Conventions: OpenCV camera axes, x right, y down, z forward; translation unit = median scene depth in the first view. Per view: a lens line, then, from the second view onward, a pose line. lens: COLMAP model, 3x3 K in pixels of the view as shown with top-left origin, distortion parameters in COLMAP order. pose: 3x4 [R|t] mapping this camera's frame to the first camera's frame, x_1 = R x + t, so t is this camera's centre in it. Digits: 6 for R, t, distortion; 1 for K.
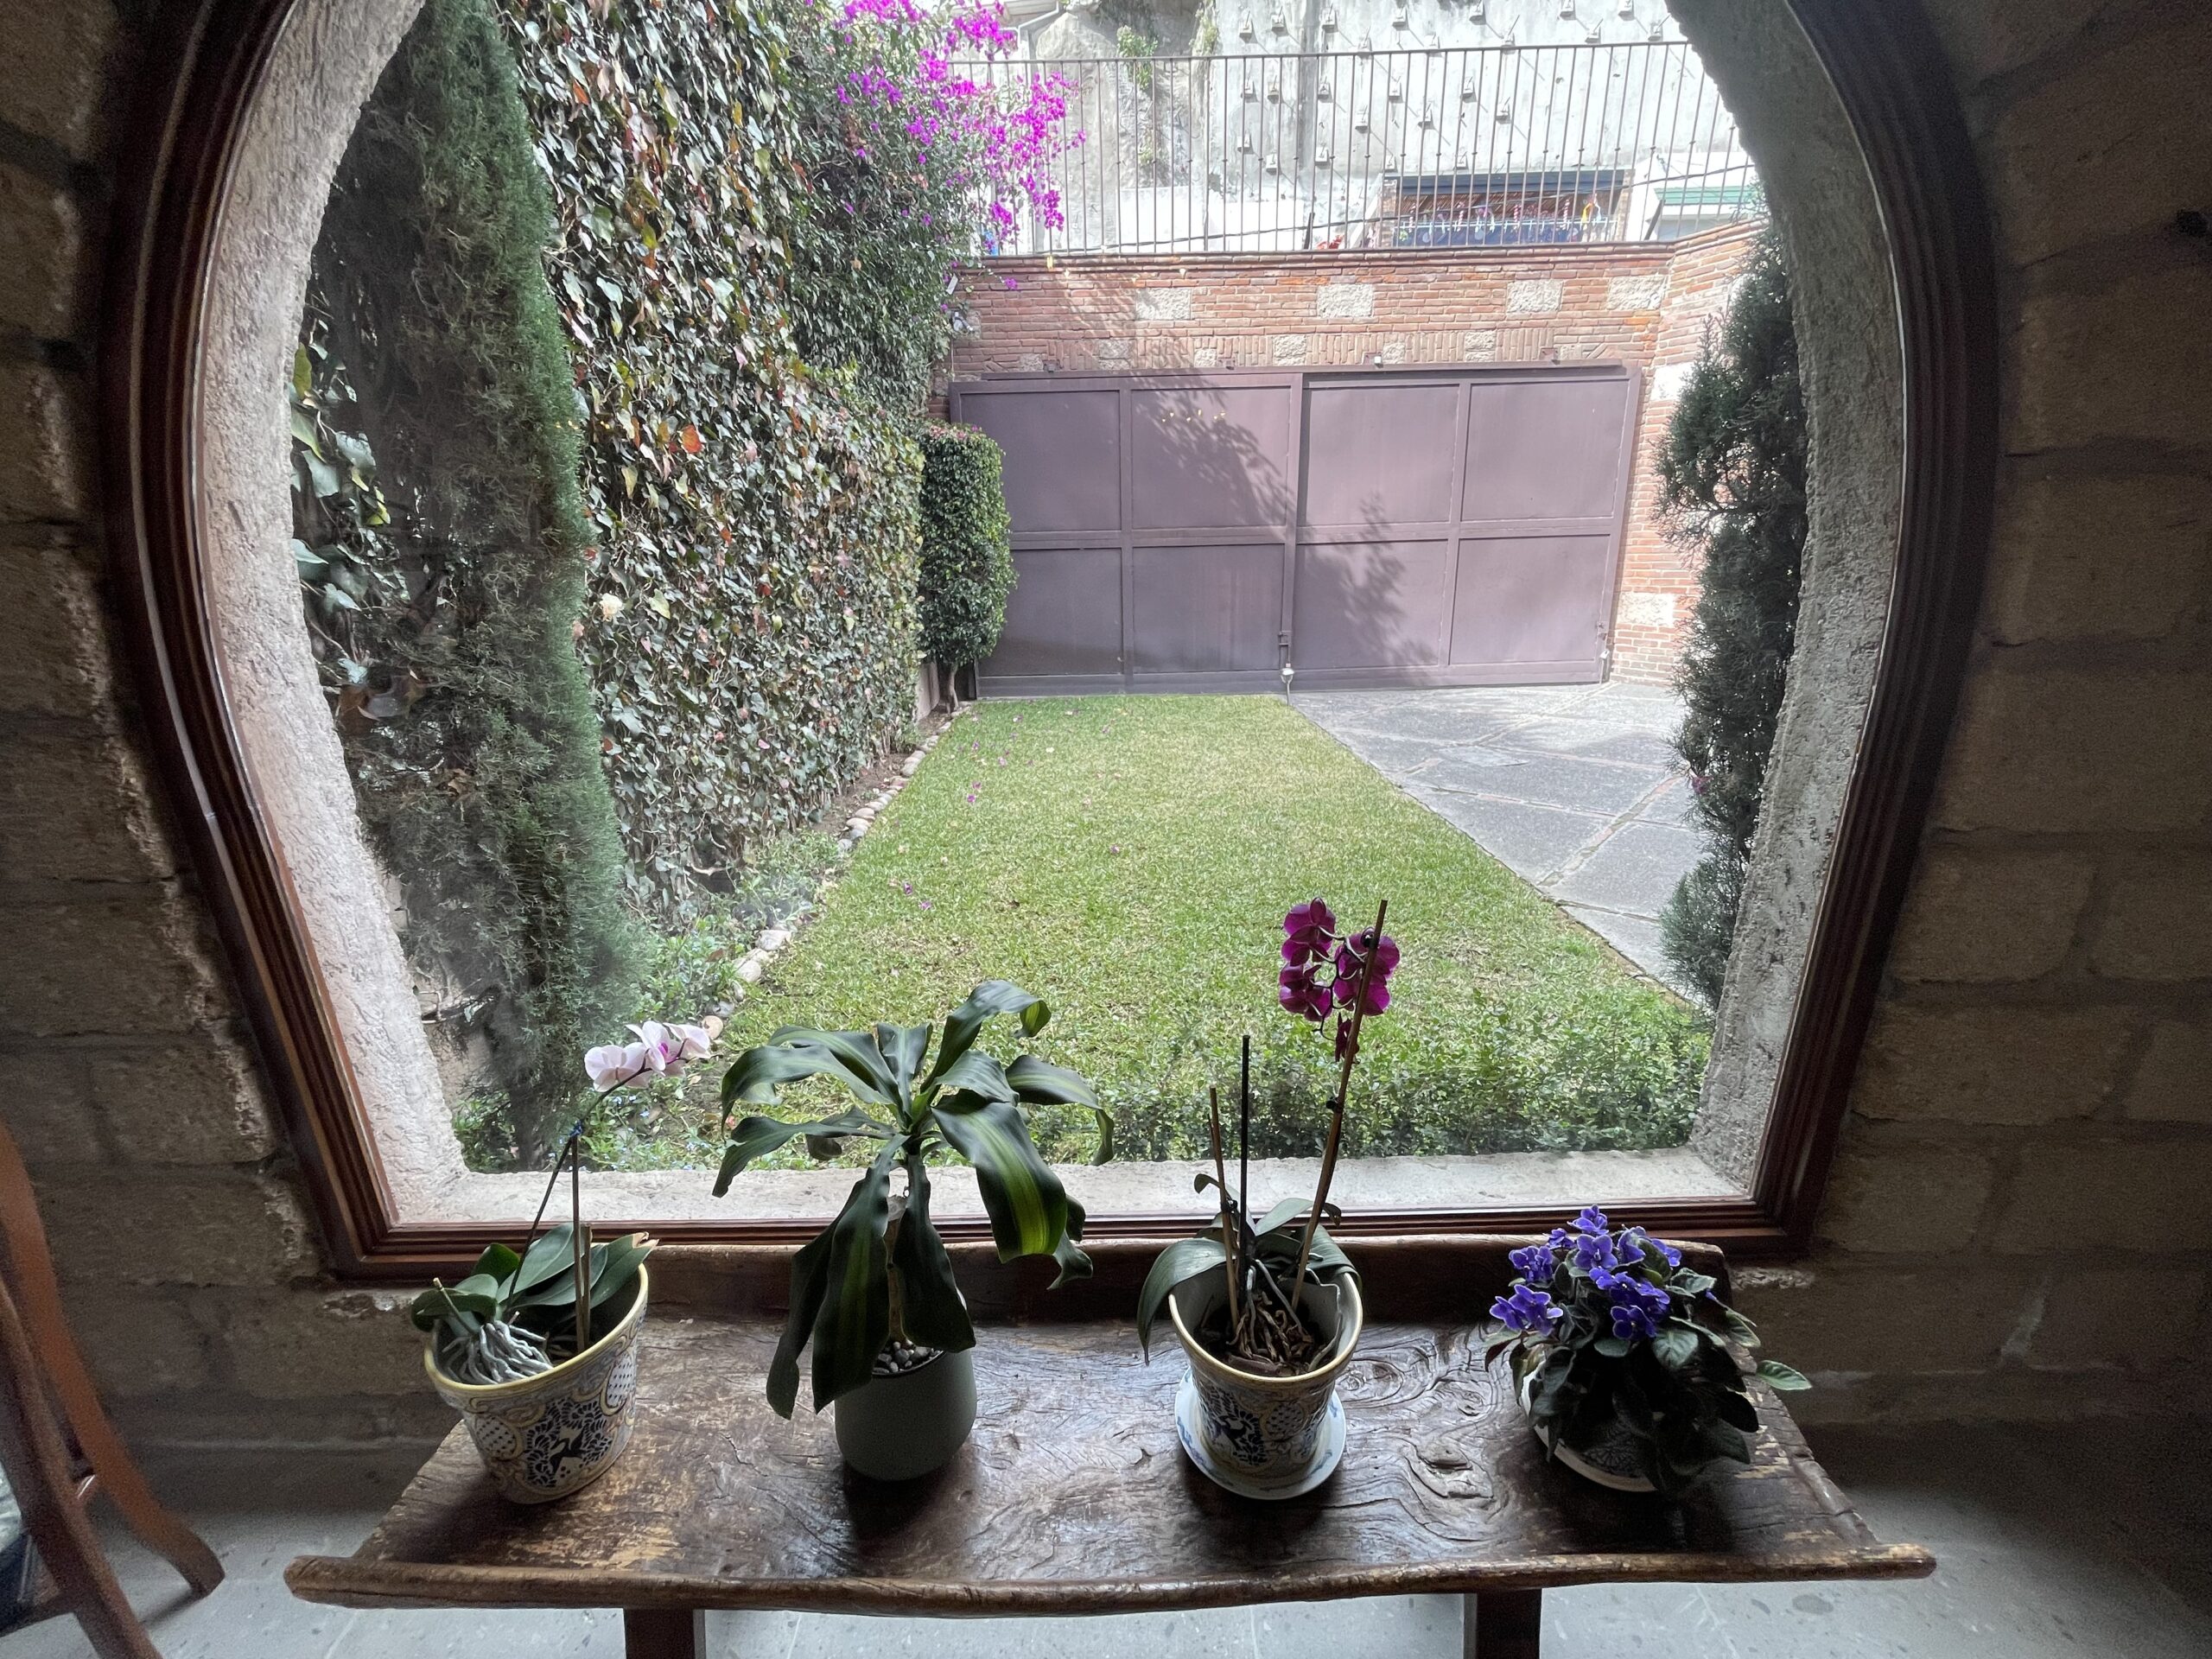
lens RADIAL K [[887.9, 0, 1098.0], [0, 887.9, 837.9], [0, 0, 1]] dist [-0.006850, 0.000273]
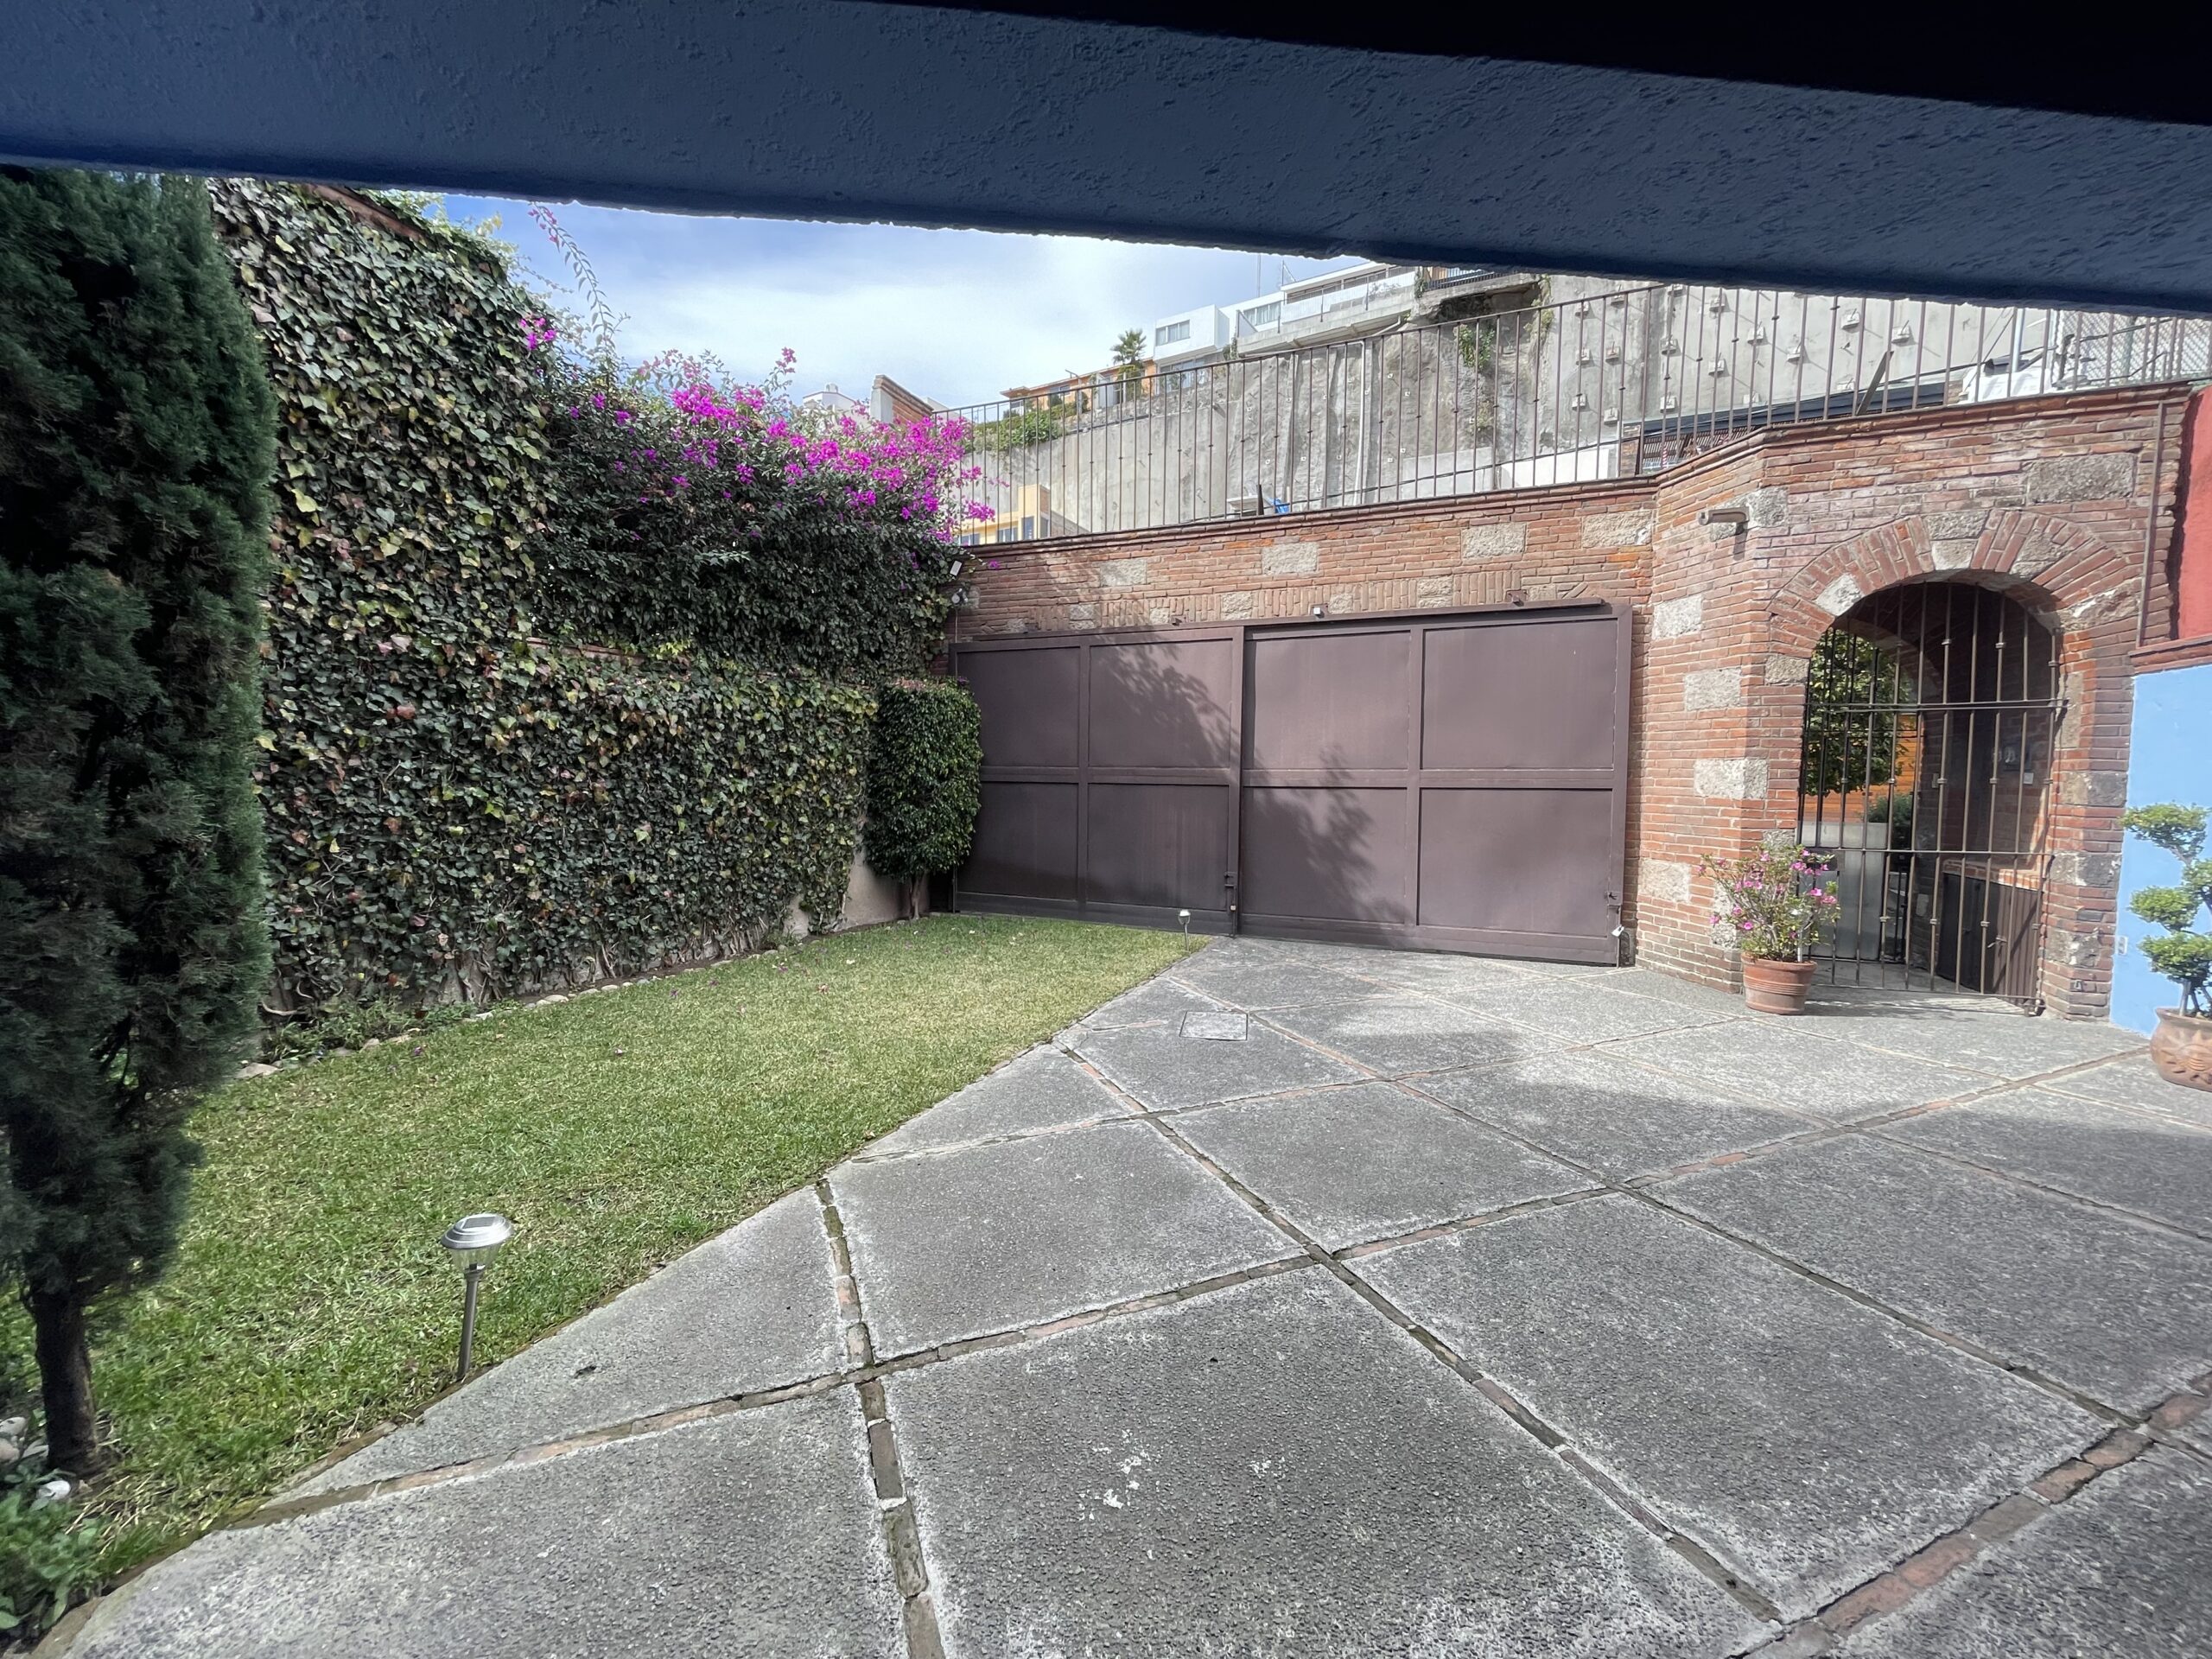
lens RADIAL K [[885.1, 0, 1106.0], [0, 885.1, 829.5], [0, 0, 1]] dist [0.000445, -0.008714]
pose [[0.914775, 0.058452, -0.399713, 0.501844], [-0.155117, 0.964448, -0.213960, -0.057132], [0.372996, 0.257727, 0.891320, 0.095460]]
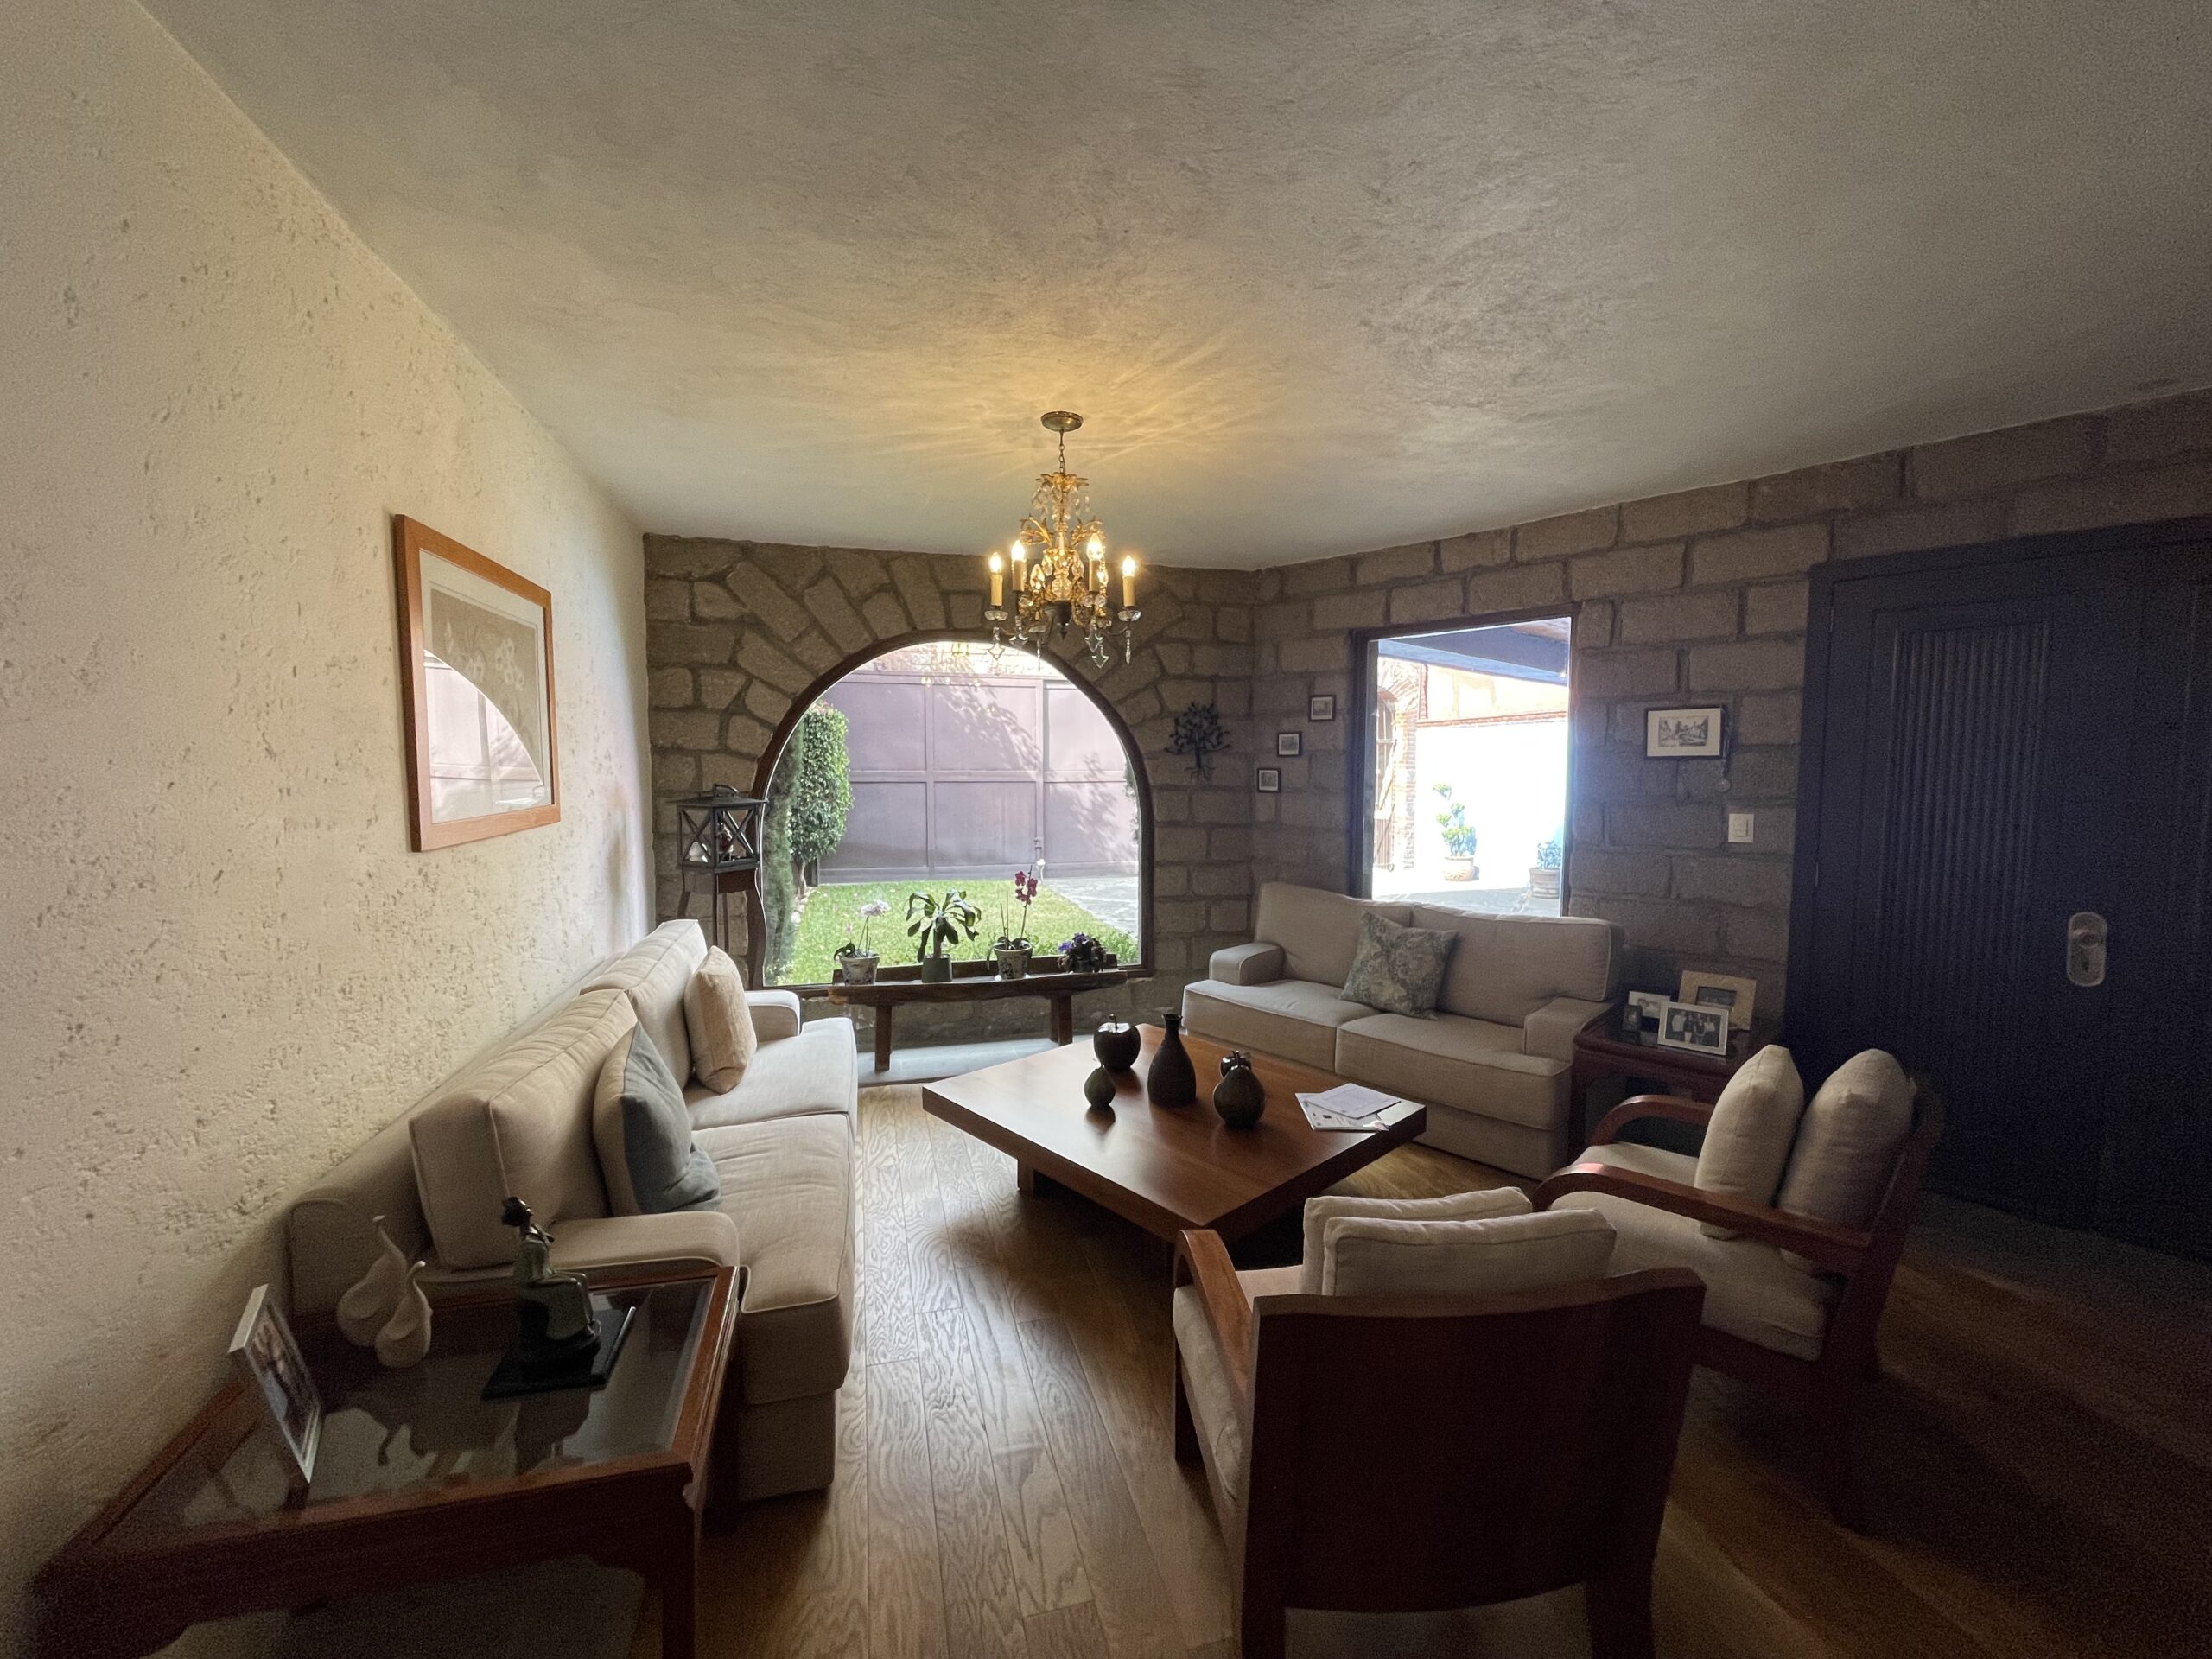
lens RADIAL K [[893.8, 0, 1106.0], [0, 893.8, 829.5], [0, 0, 1]] dist [0.003163, 0.000046]
pose [[0.966490, 0.006701, 0.256616, -0.068479], [0.057446, 0.968661, -0.241653, 0.128845], [-0.250193, 0.248297, 0.935816, -0.457495]]
